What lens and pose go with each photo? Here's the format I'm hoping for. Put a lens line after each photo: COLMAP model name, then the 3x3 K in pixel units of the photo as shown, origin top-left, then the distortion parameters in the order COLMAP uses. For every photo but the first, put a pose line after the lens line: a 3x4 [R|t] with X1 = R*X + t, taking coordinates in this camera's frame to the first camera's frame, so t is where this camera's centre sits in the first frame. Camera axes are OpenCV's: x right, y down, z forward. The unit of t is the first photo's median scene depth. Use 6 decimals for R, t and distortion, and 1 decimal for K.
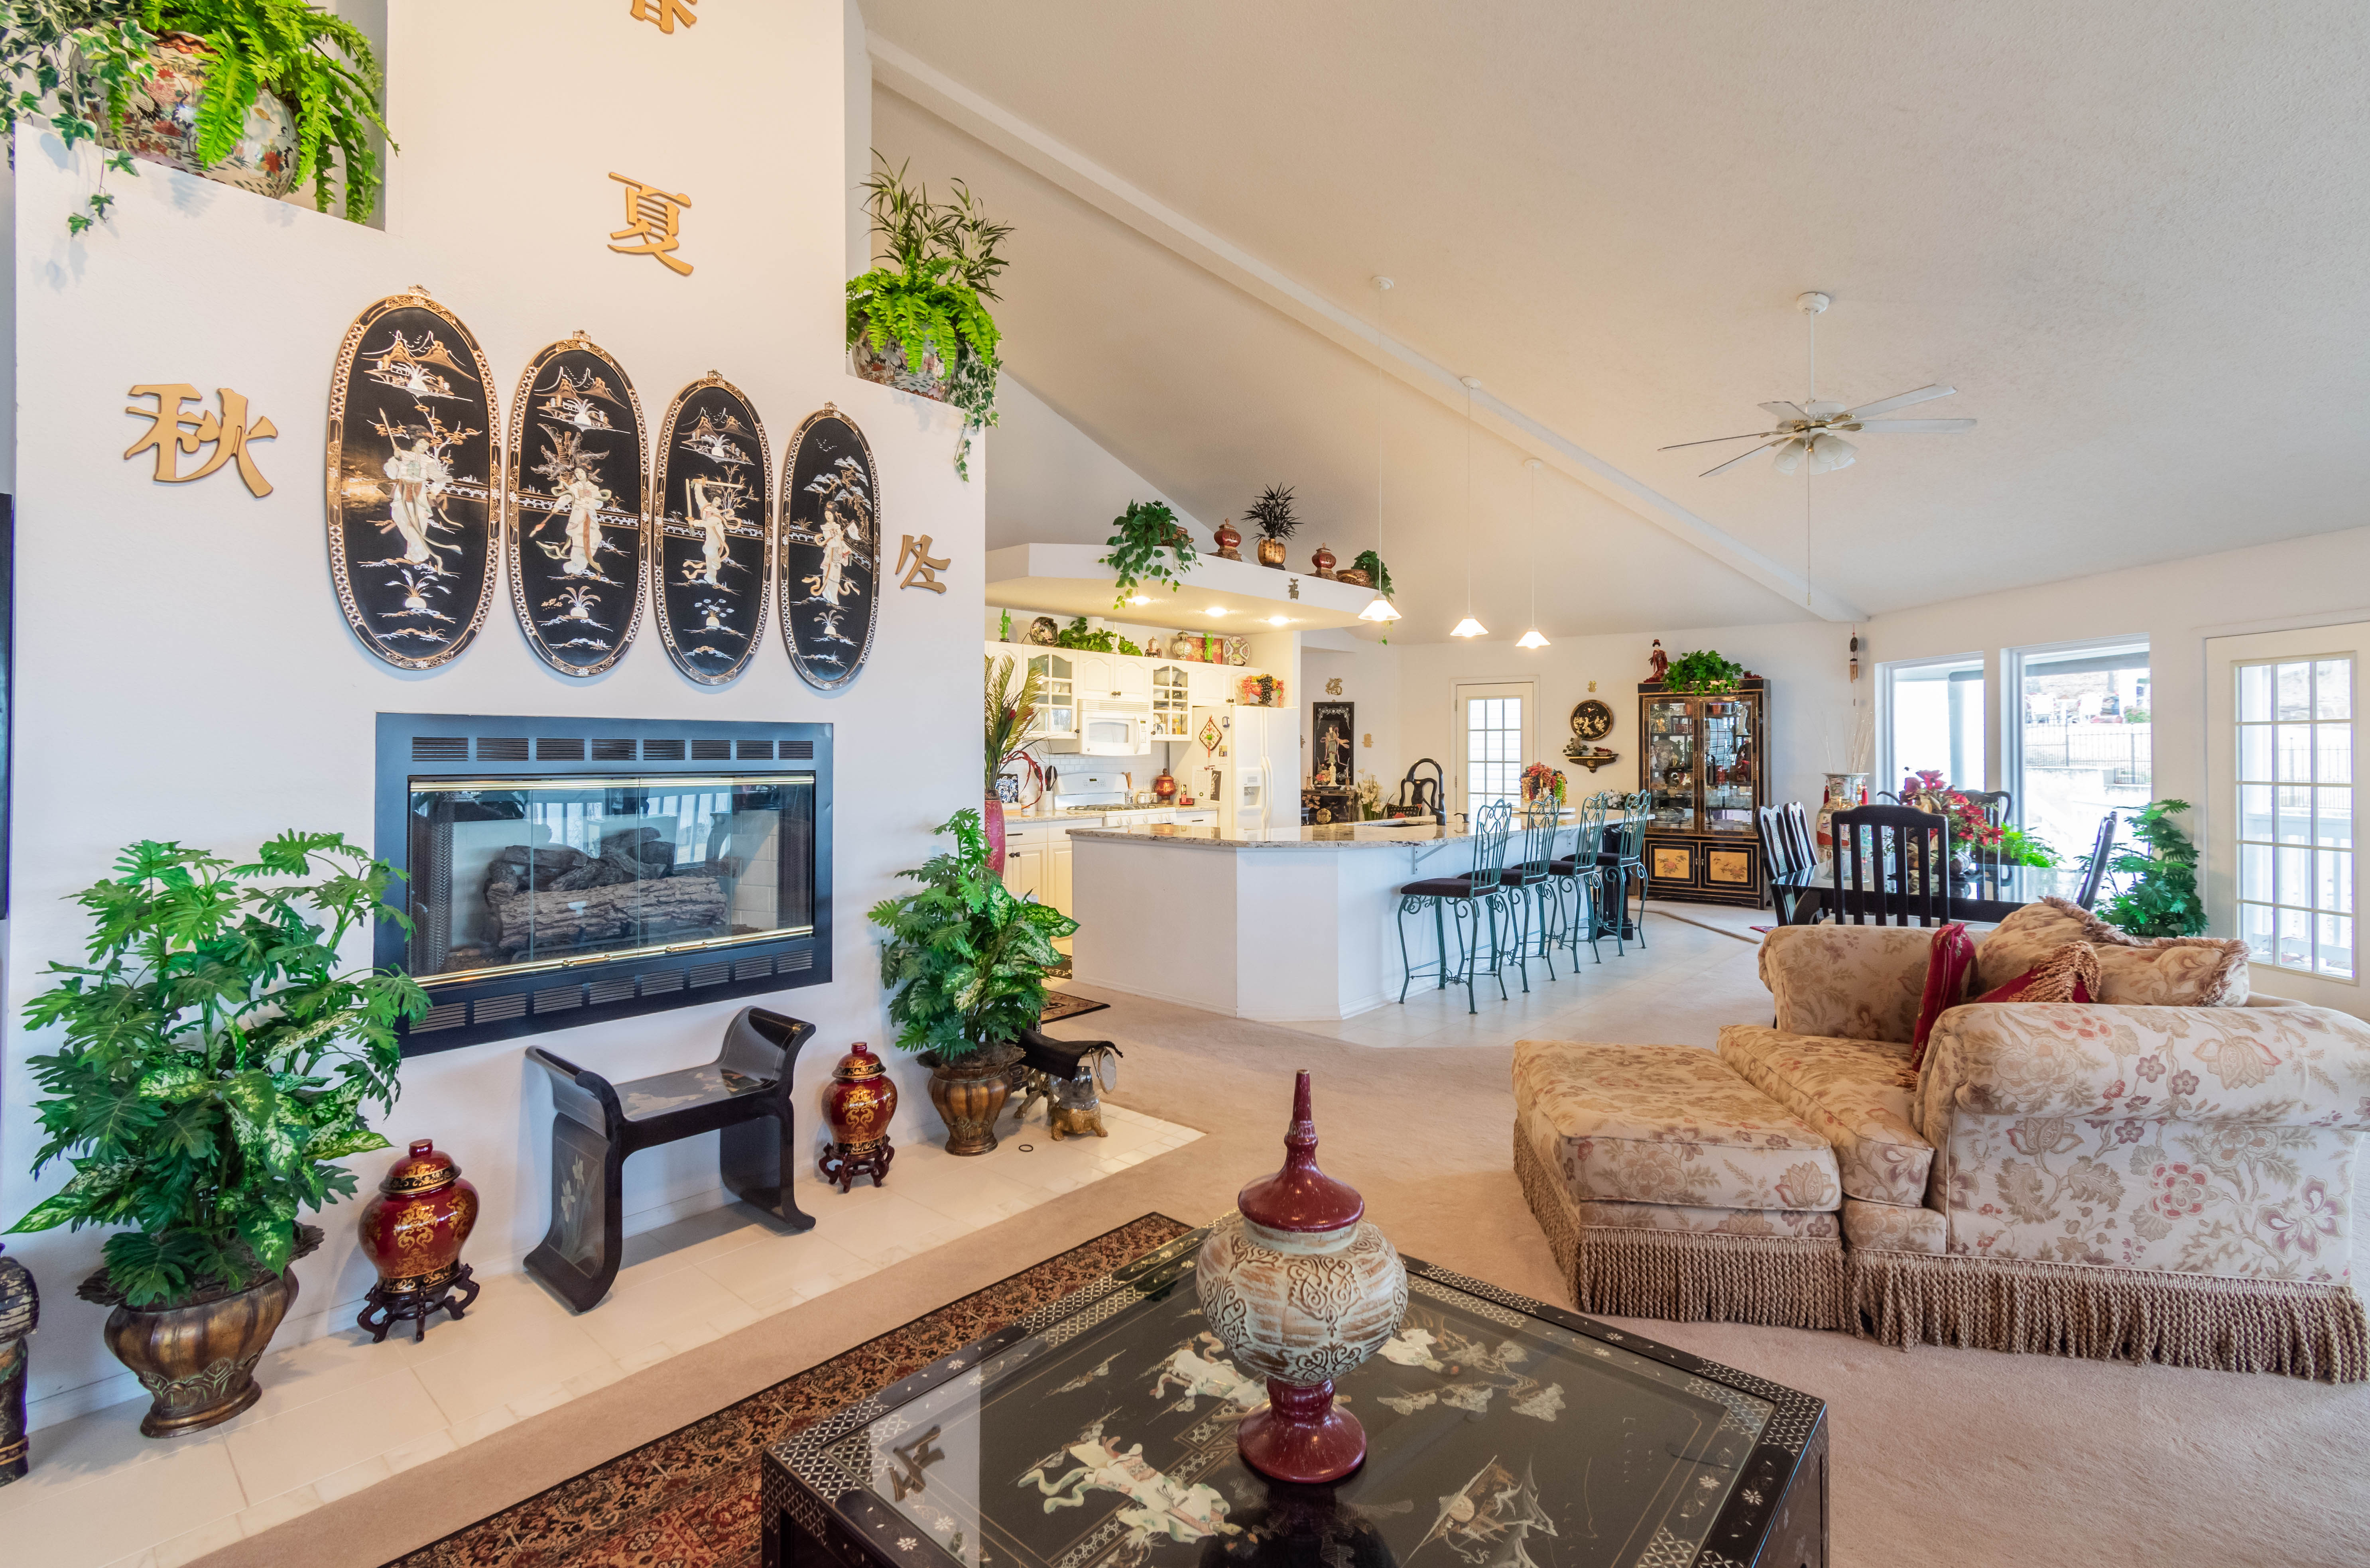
lens RADIAL K [[1053.9, 0, 1196.9], [0, 1053.9, 742.9], [0, 0, 1]] dist [-0.002970, -0.000183]
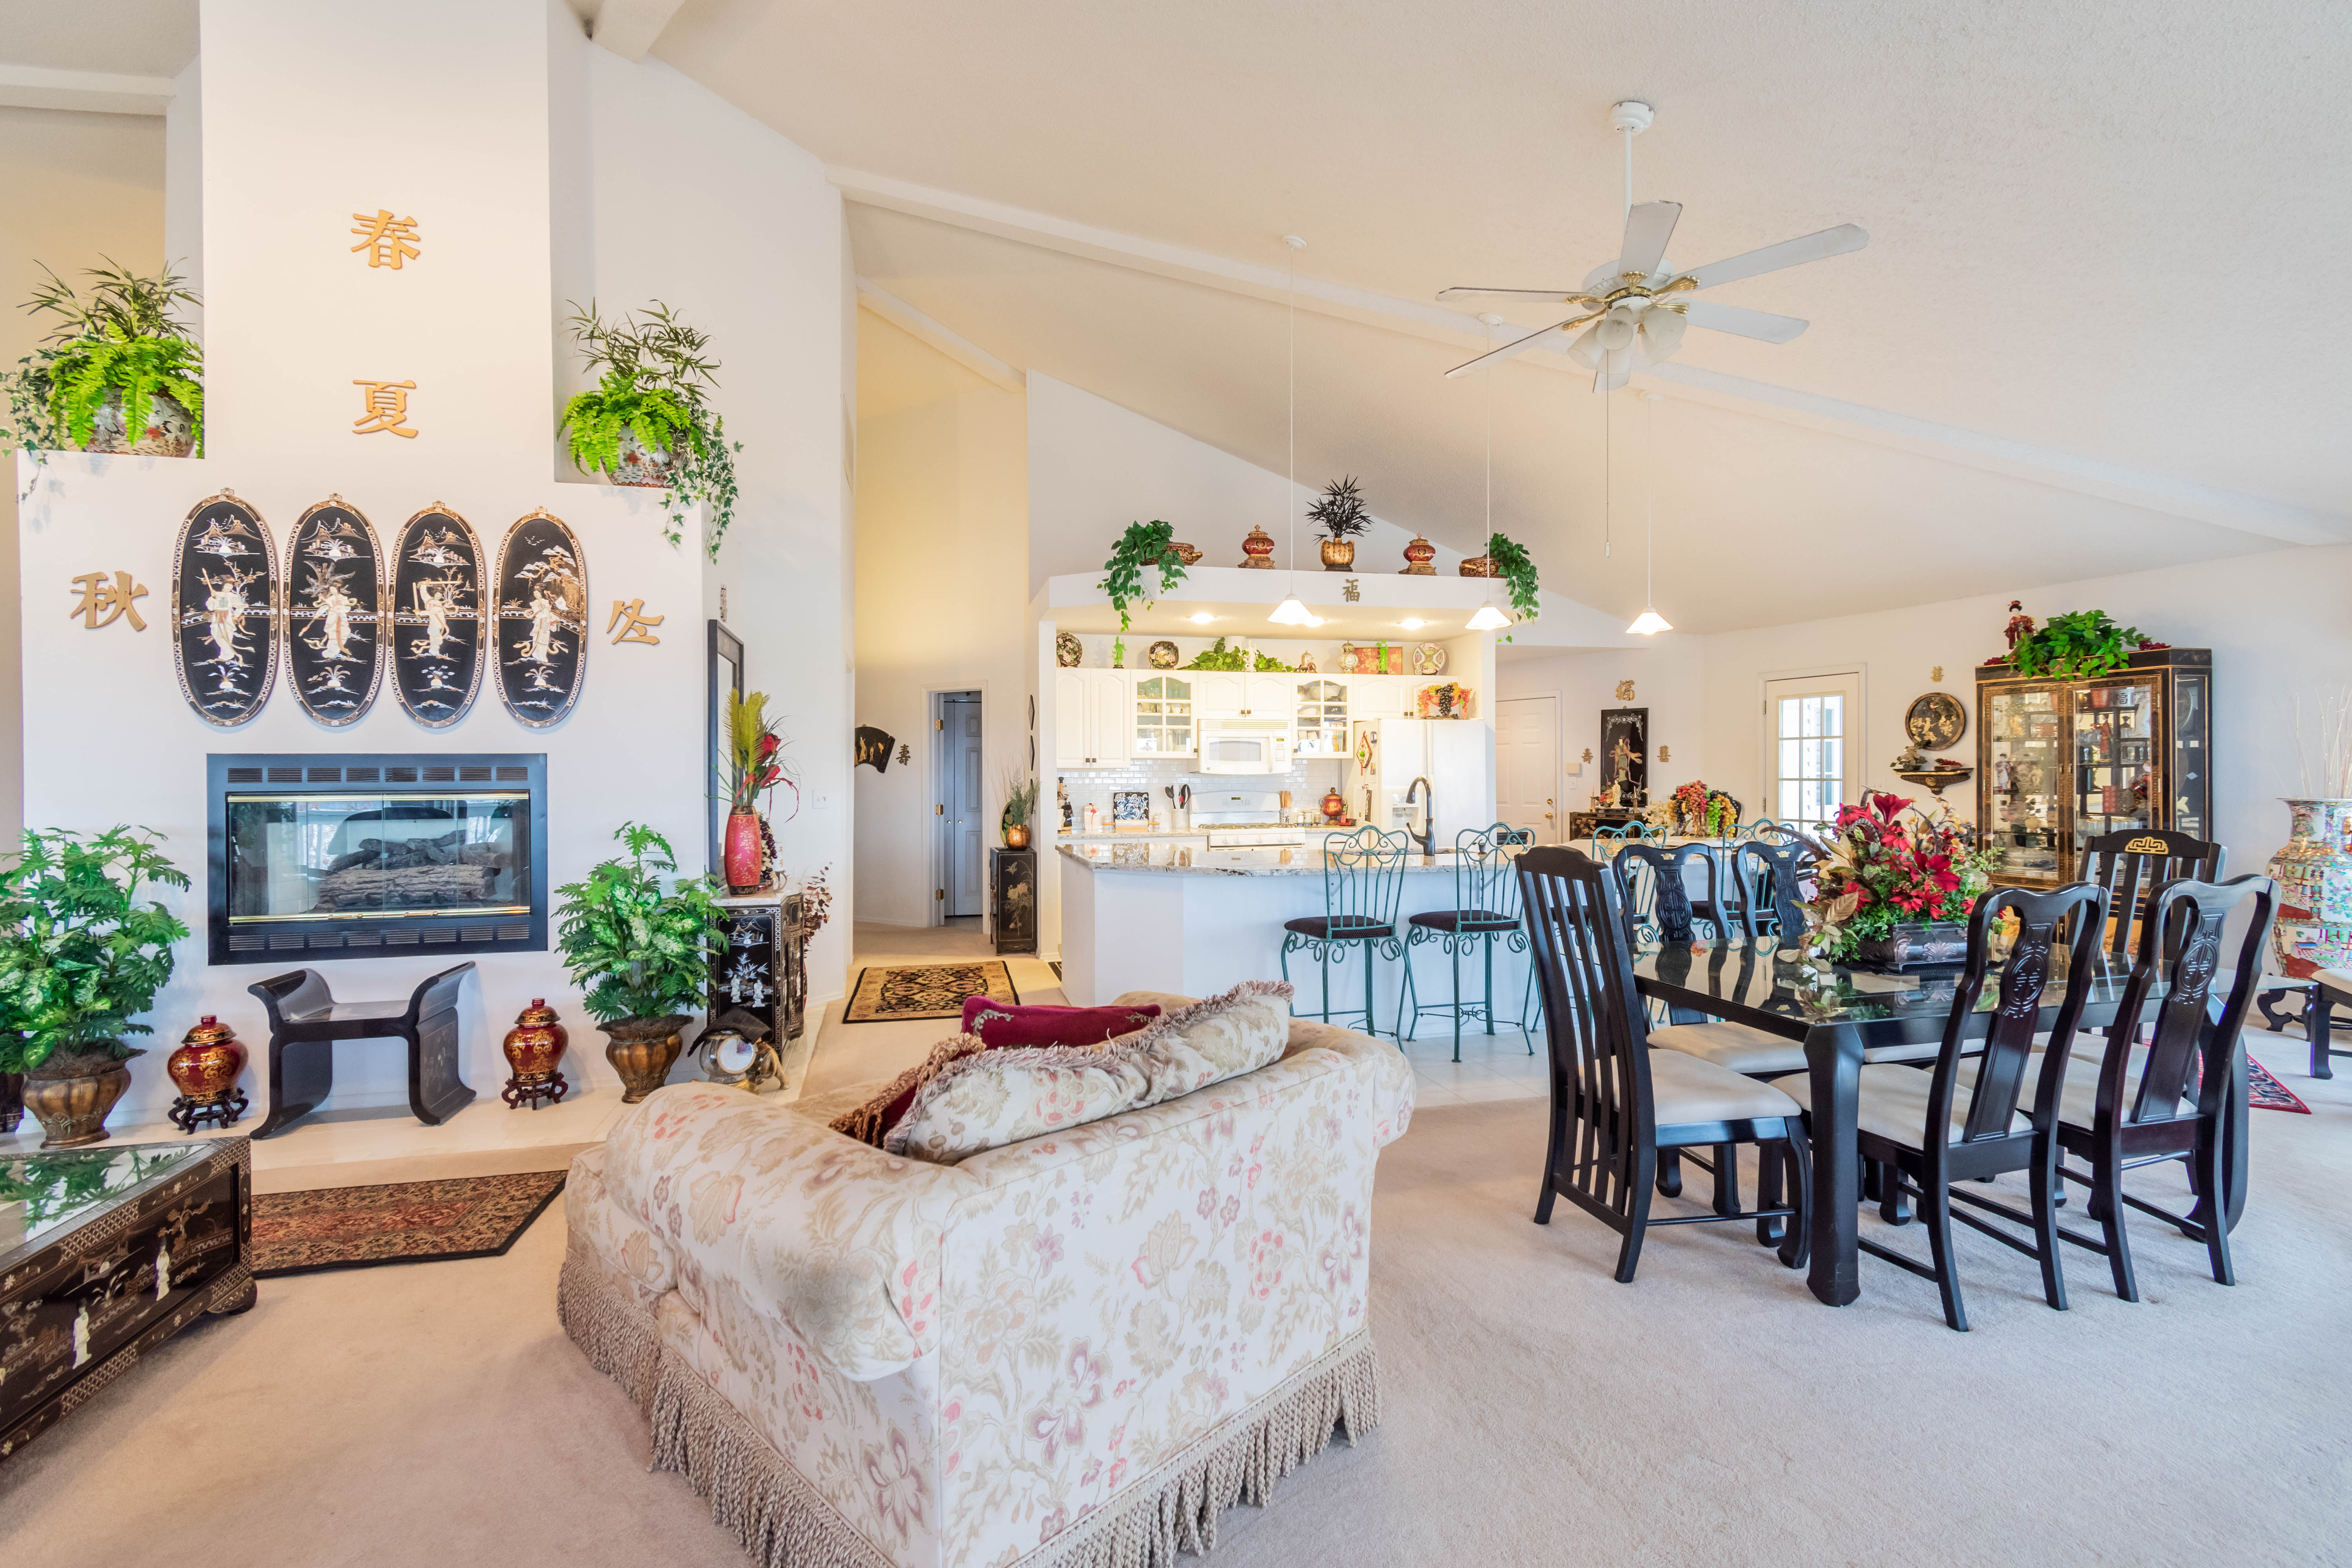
lens RADIAL K [[1027.1, 0, 1187.6], [0, 1027.1, 778.1], [0, 0, 1]] dist [0.002442, -0.002109]
pose [[0.824511, -0.001765, -0.565843, 1.048837], [0.011702, 0.999834, 0.013931, 0.003571], [0.565725, -0.018108, 0.824395, 0.407651]]
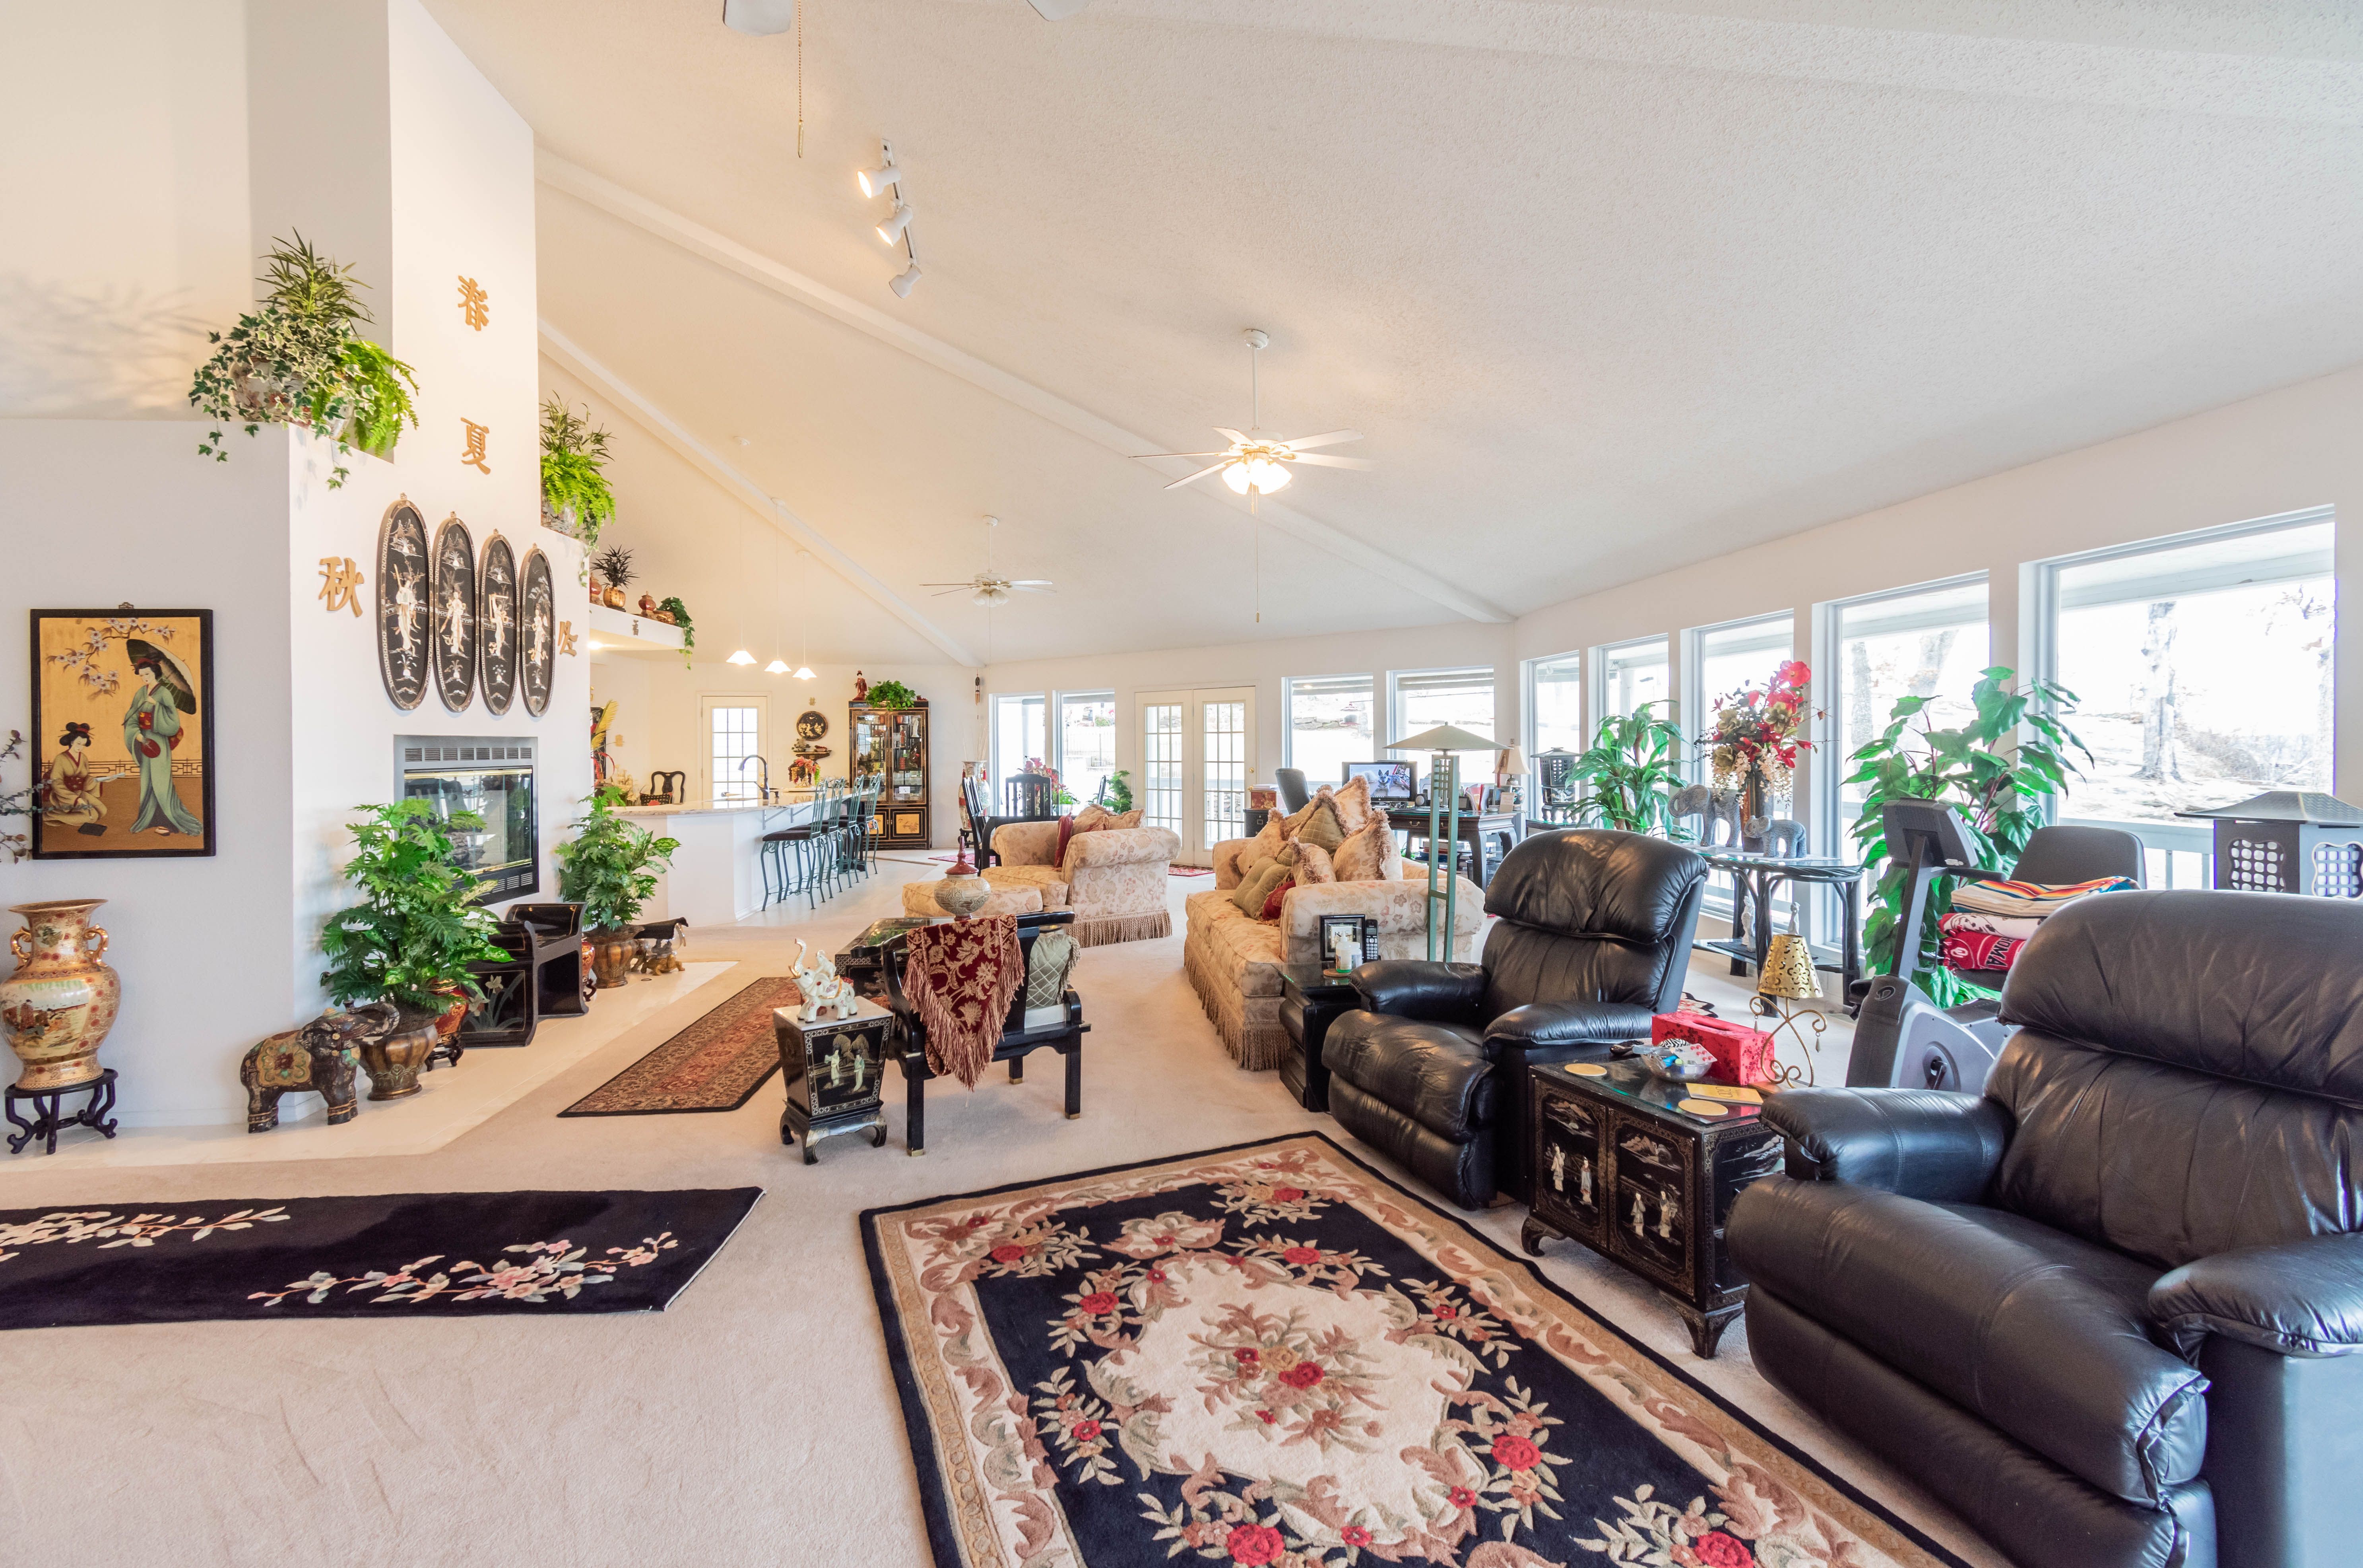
lens RADIAL K [[1050.9, 0, 1193.3], [0, 1050.9, 743.0], [0, 0, 1]] dist [-0.002970, -0.000183]
pose [[0.682094, -0.003577, 0.731256, -0.868381], [0.000058, 0.999988, 0.004837, -0.017797], [-0.731264, -0.003257, 0.682086, -0.903964]]
